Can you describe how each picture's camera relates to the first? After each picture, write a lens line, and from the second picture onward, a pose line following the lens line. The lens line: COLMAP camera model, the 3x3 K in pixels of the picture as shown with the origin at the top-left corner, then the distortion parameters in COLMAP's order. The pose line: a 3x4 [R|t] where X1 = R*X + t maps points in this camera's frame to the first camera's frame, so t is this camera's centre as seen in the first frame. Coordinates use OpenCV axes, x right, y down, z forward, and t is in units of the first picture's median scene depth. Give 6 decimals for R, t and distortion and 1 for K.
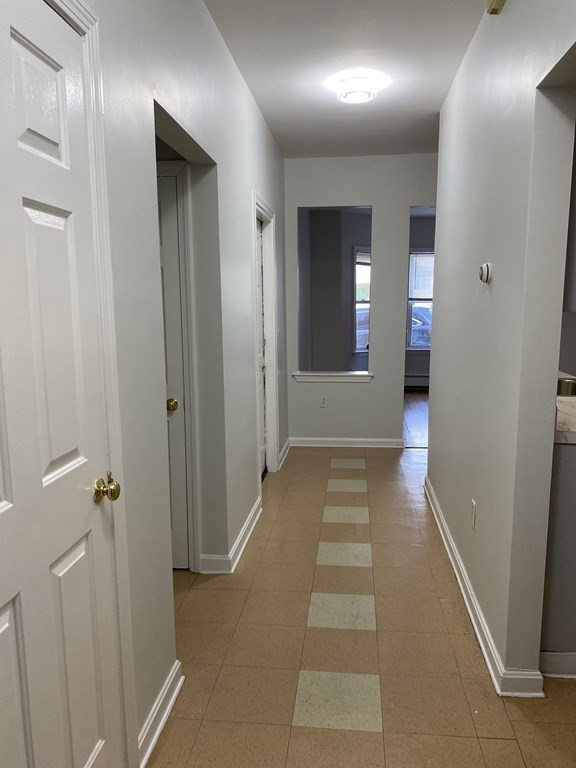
lens RADIAL K [[582.8, 0, 288.0], [0, 582.8, 384.0], [0, 0, 1]] dist [0.052884, -0.063843]
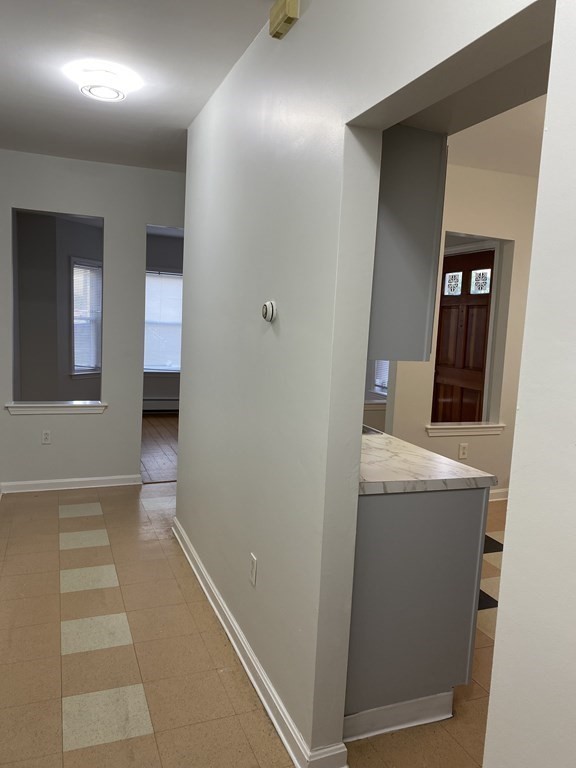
lens RADIAL K [[592.0, 0, 288.0], [0, 592.0, 384.0], [0, 0, 1]] dist [0.001814, 0.001025]
pose [[0.883432, -0.007010, 0.468507, -0.042785], [0.019007, 0.999601, -0.020884, -0.031476], [-0.468174, 0.027355, 0.883213, 0.095129]]
